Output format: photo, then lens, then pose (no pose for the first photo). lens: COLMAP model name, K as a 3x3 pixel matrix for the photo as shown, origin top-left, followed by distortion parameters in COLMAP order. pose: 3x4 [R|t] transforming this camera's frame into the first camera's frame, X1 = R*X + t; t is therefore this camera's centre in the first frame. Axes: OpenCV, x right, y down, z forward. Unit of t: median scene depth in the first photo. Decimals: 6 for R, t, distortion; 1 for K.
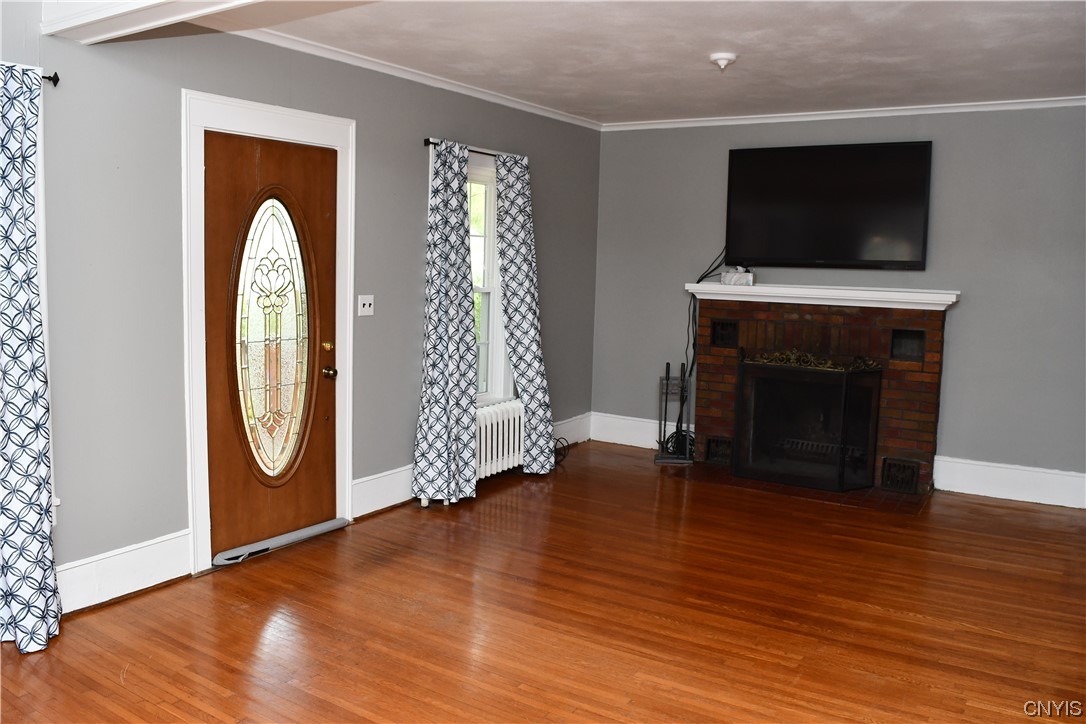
lens RADIAL K [[843.7, 0, 543.0], [0, 843.7, 362.0], [0, 0, 1]] dist [-0.084627, 0.004747]
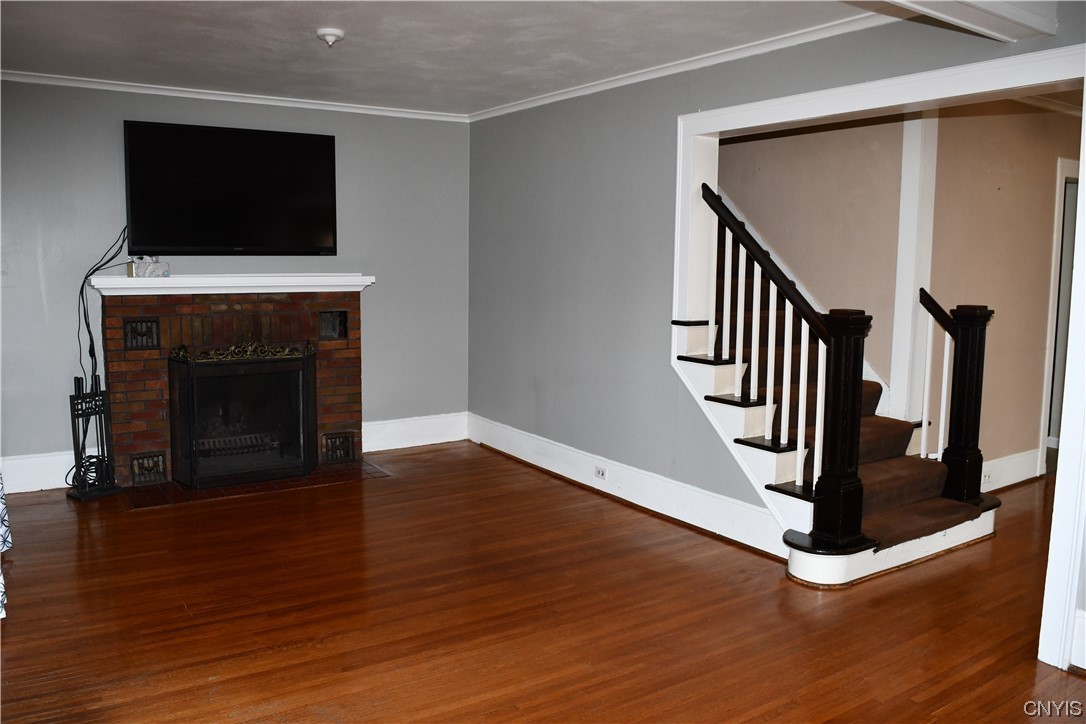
lens RADIAL K [[843.7, 0, 543.0], [0, 843.7, 362.0], [0, 0, 1]] dist [-0.084627, 0.004747]
pose [[0.411450, -0.122717, 0.903133, -0.428212], [0.109349, 0.990383, 0.084755, -0.035632], [-0.904849, 0.063885, 0.420913, 0.299208]]
